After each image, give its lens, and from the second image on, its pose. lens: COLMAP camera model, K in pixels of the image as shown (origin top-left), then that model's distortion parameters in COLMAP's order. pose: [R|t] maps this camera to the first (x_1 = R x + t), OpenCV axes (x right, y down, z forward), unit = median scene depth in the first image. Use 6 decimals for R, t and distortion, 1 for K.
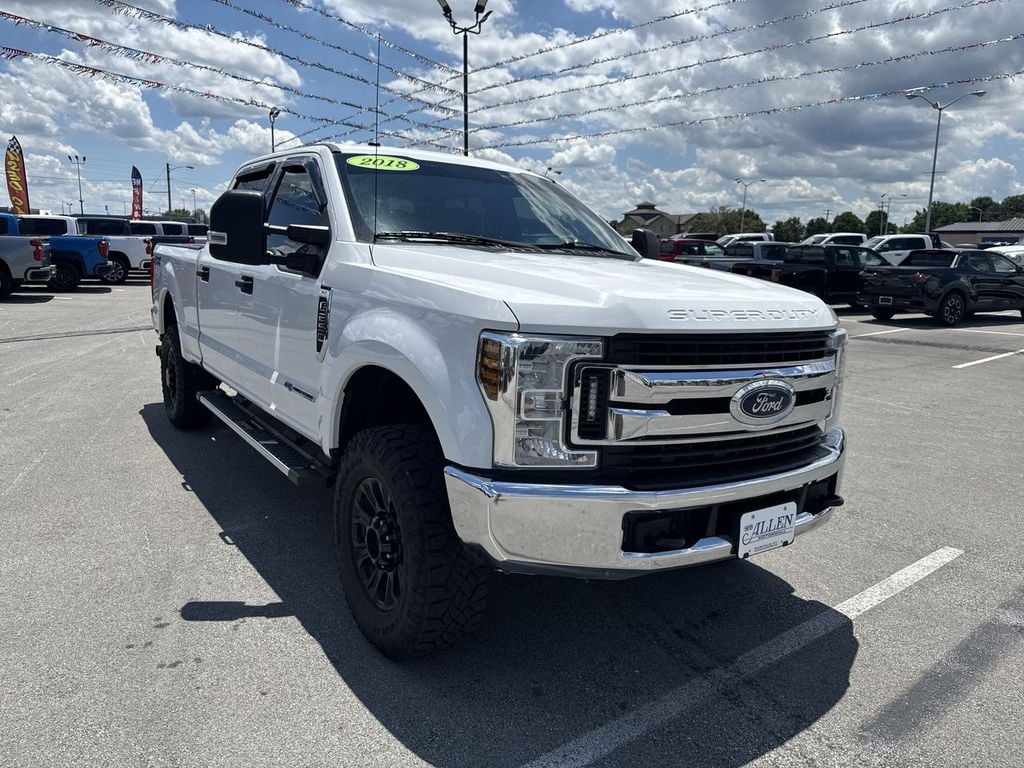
lens RADIAL K [[727.5, 0, 512.9], [0, 727.5, 394.5], [0, 0, 1]] dist [0.046609, -0.056282]
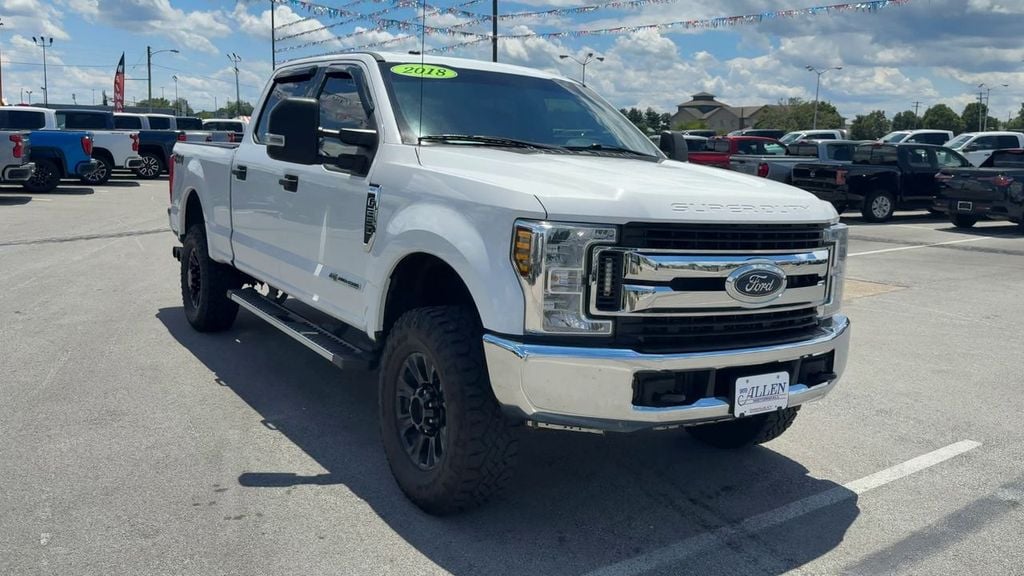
lens RADIAL K [[862.7, 0, 543.9], [0, 862.7, 269.7], [0, 0, 1]] dist [0.108351, -0.194873]
pose [[0.999980, 0.004620, -0.004268, 0.006948], [-0.004848, 0.998472, -0.055055, 0.049181], [0.004008, 0.055075, 0.998474, -0.284113]]
